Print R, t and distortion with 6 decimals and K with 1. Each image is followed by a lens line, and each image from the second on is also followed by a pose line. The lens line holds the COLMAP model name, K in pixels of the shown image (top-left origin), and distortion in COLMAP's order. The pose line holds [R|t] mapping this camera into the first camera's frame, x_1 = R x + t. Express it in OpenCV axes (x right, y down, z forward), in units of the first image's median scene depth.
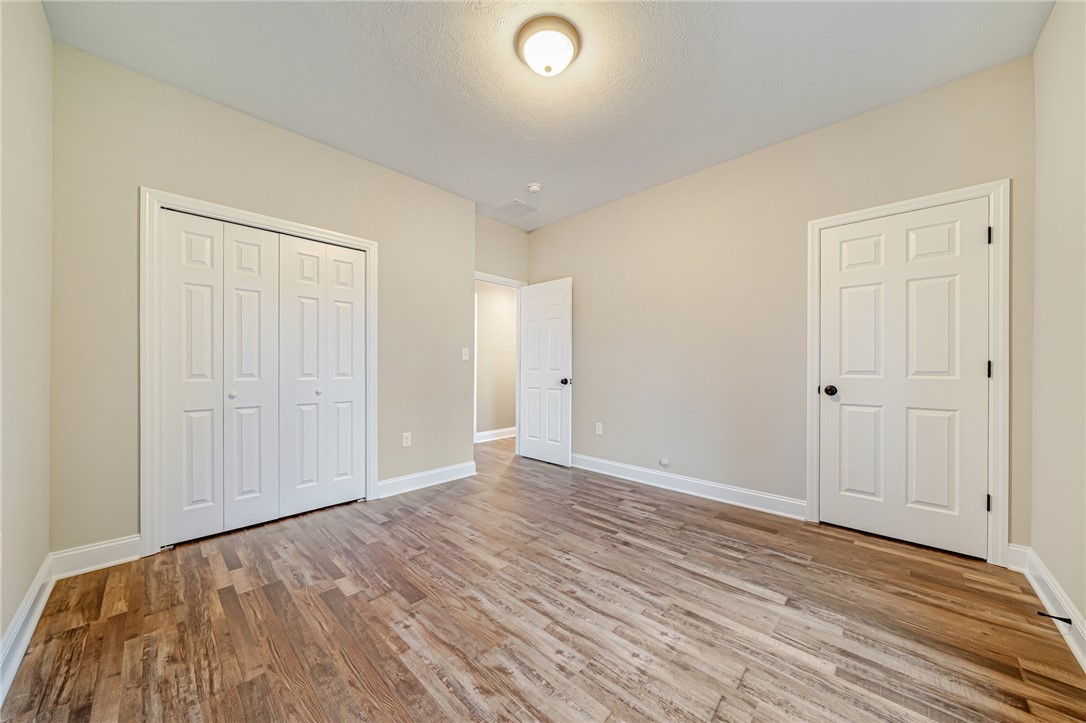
lens RADIAL K [[375.3, 0, 538.6], [0, 375.3, 370.2], [0, 0, 1]] dist [-0.005184, -0.000033]
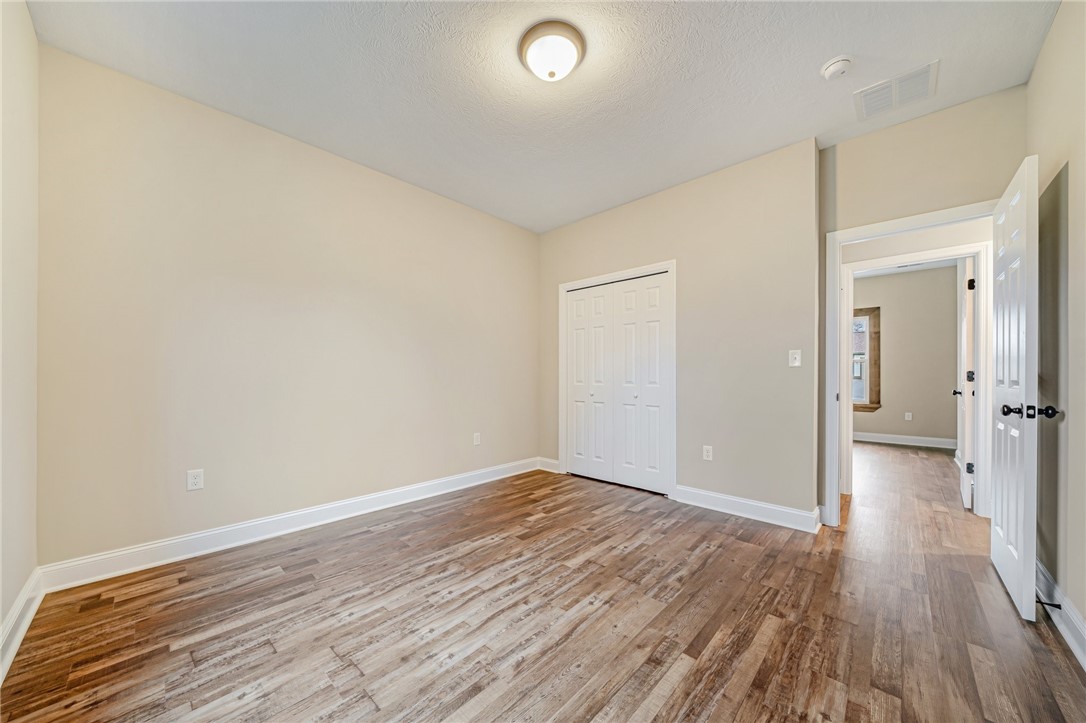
lens RADIAL K [[375.3, 0, 538.6], [0, 375.3, 370.2], [0, 0, 1]] dist [-0.005184, -0.000033]
pose [[0.011981, -0.016949, -0.999785, 0.979778], [-0.011118, 0.999792, -0.017082, -0.009051], [0.999866, 0.011320, 0.011790, 0.903671]]
